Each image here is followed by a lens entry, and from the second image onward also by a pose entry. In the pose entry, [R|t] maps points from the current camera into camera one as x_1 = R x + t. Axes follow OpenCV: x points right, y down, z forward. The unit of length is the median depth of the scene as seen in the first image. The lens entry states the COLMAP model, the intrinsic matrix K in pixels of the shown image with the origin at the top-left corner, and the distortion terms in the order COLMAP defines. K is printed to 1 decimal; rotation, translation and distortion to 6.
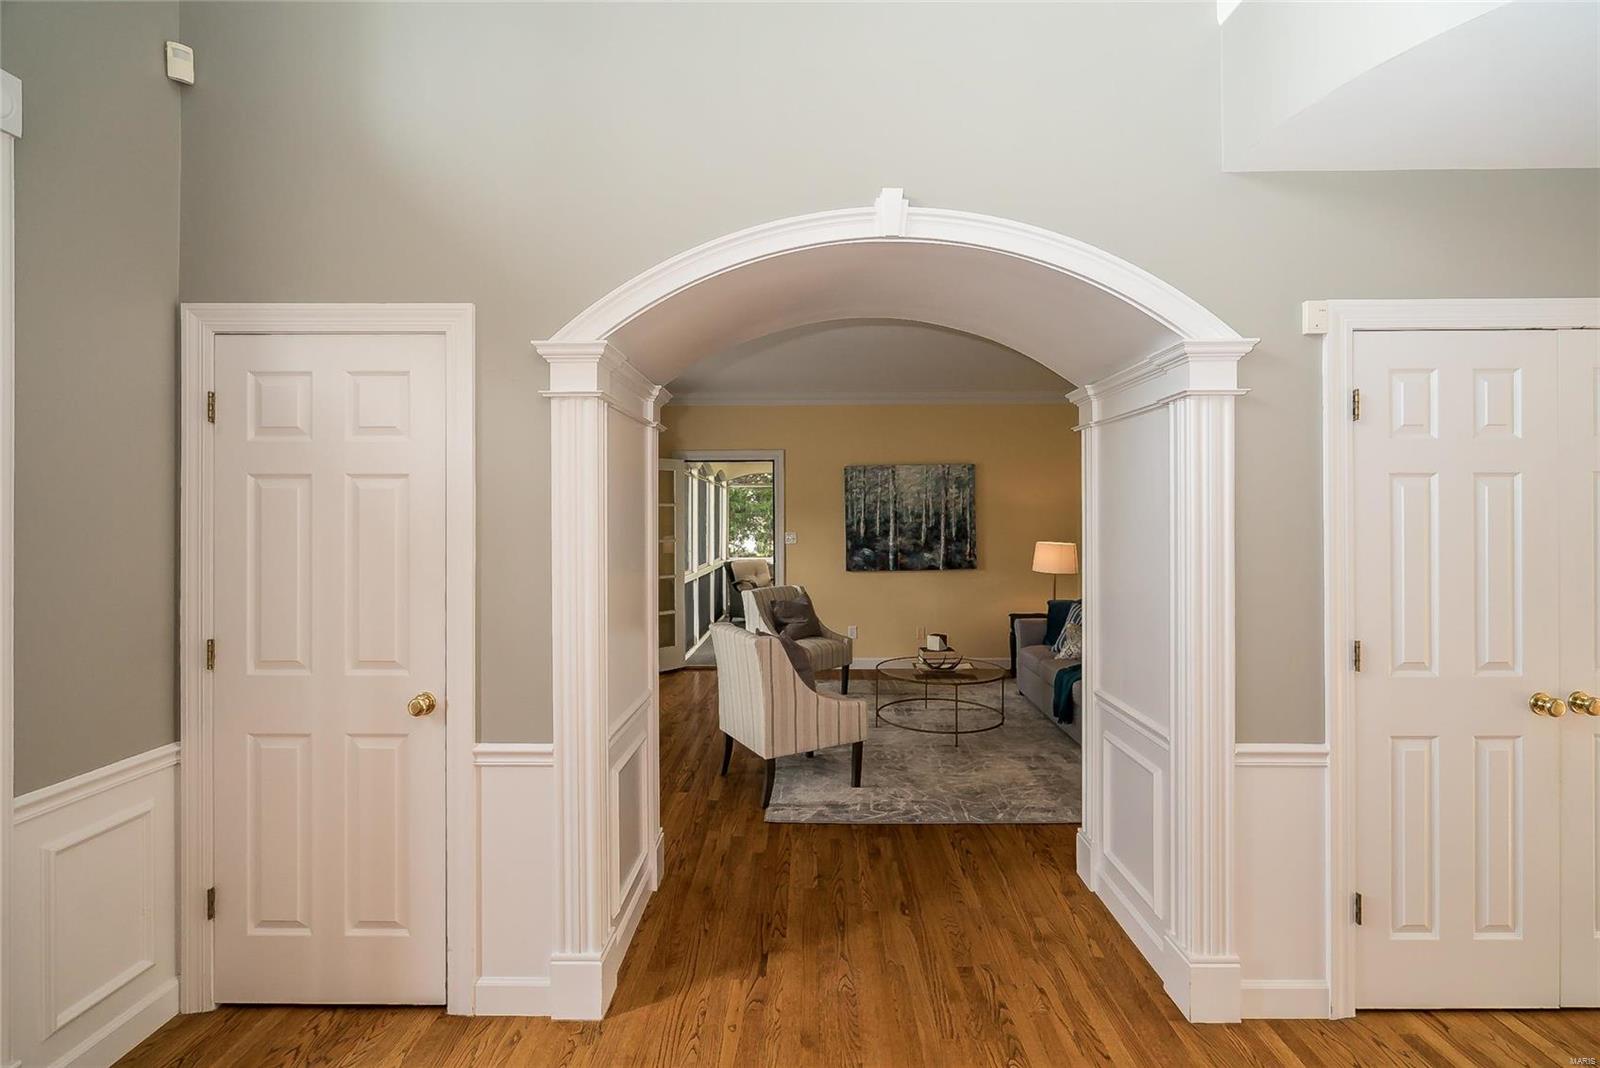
lens RADIAL K [[734.6, 0, 800.5], [0, 734.6, 529.9], [0, 0, 1]] dist [-0.005816, 0.001260]
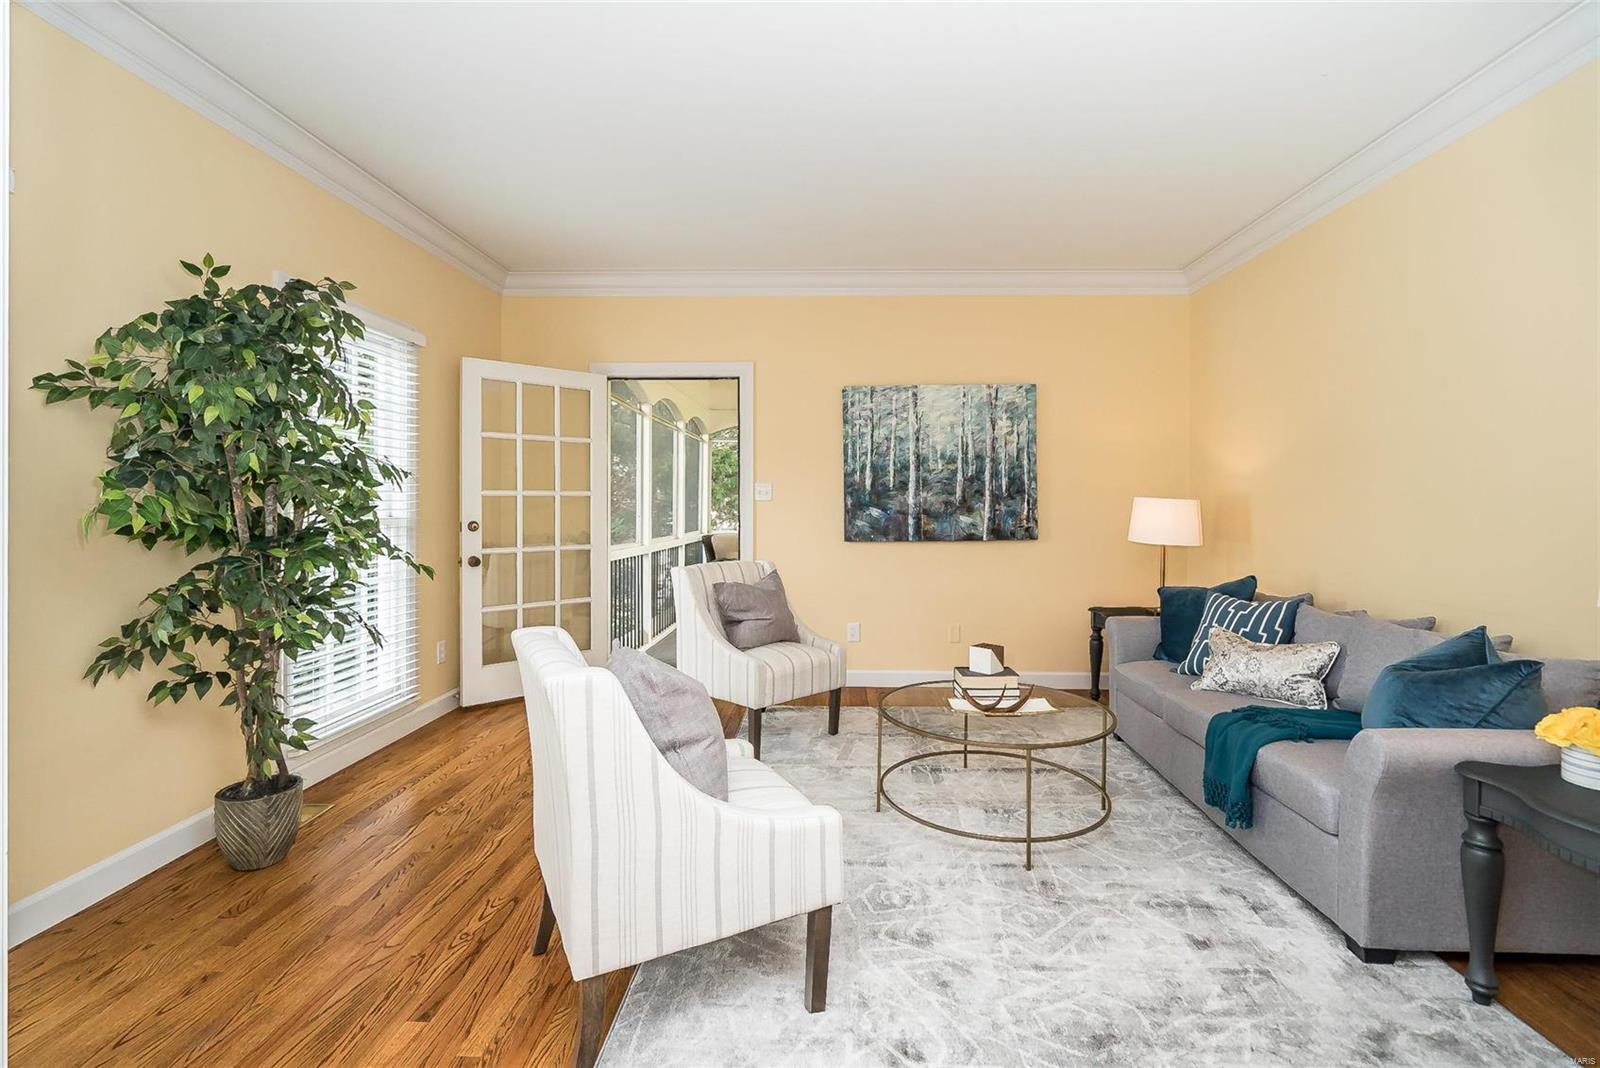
lens RADIAL K [[735.9, 0, 815.7], [0, 735.9, 508.4], [0, 0, 1]] dist [-0.001485, -0.000052]
pose [[0.999853, 0.006368, -0.015904, 0.046676], [-0.006497, 0.999946, -0.008078, 0.031586], [0.015852, 0.008180, 0.999841, 0.322423]]
